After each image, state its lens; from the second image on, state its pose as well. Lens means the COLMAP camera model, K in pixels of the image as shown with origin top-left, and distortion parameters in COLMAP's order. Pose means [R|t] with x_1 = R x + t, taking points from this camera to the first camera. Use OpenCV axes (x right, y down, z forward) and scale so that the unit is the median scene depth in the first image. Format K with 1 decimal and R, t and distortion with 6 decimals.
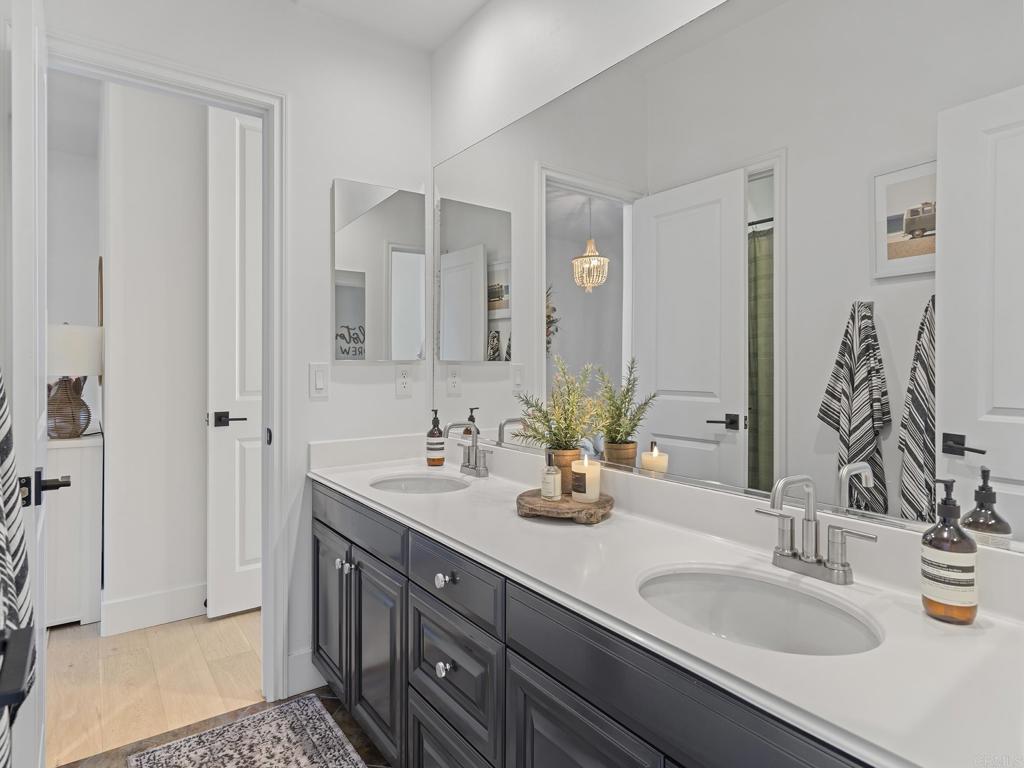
lens RADIAL K [[579.7, 0, 512.0], [0, 579.7, 377.1], [0, 0, 1]] dist [0.005923, 0.000221]
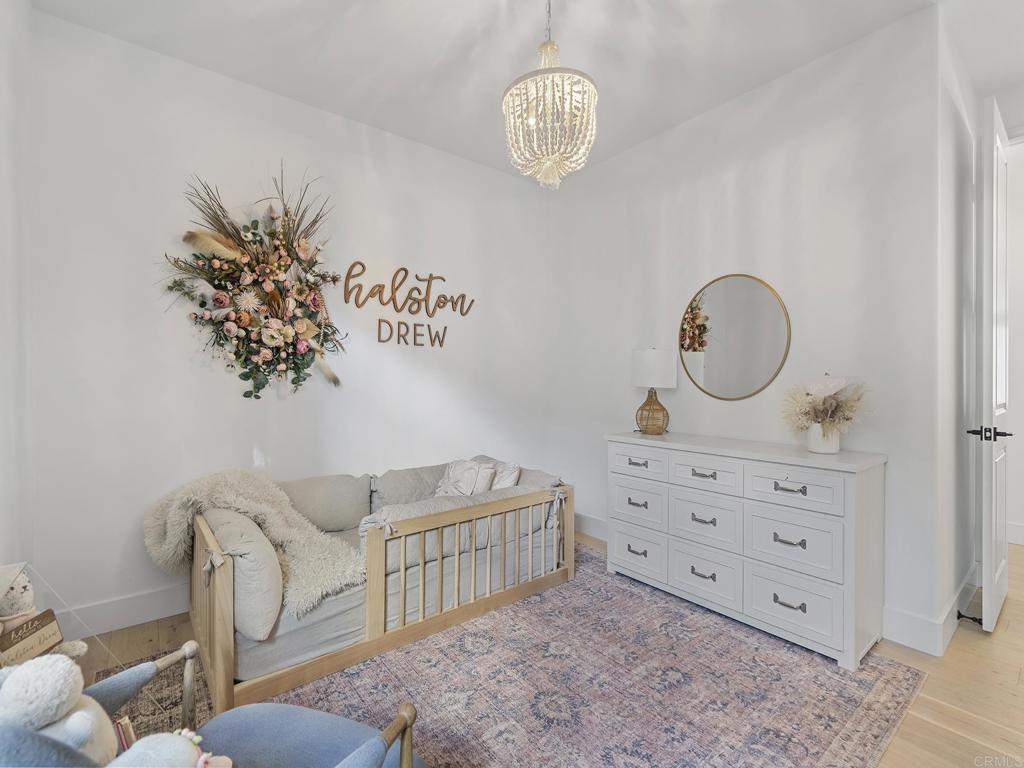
lens RADIAL K [[465.8, 0, 511.8], [0, 465.8, 382.8], [0, 0, 1]] dist [0.002042, 0.000444]
pose [[0.051109, -0.000389, -0.998693, 1.048670], [-0.012909, 0.999916, -0.001050, 0.001103], [0.998610, 0.012946, 0.051100, -1.137358]]
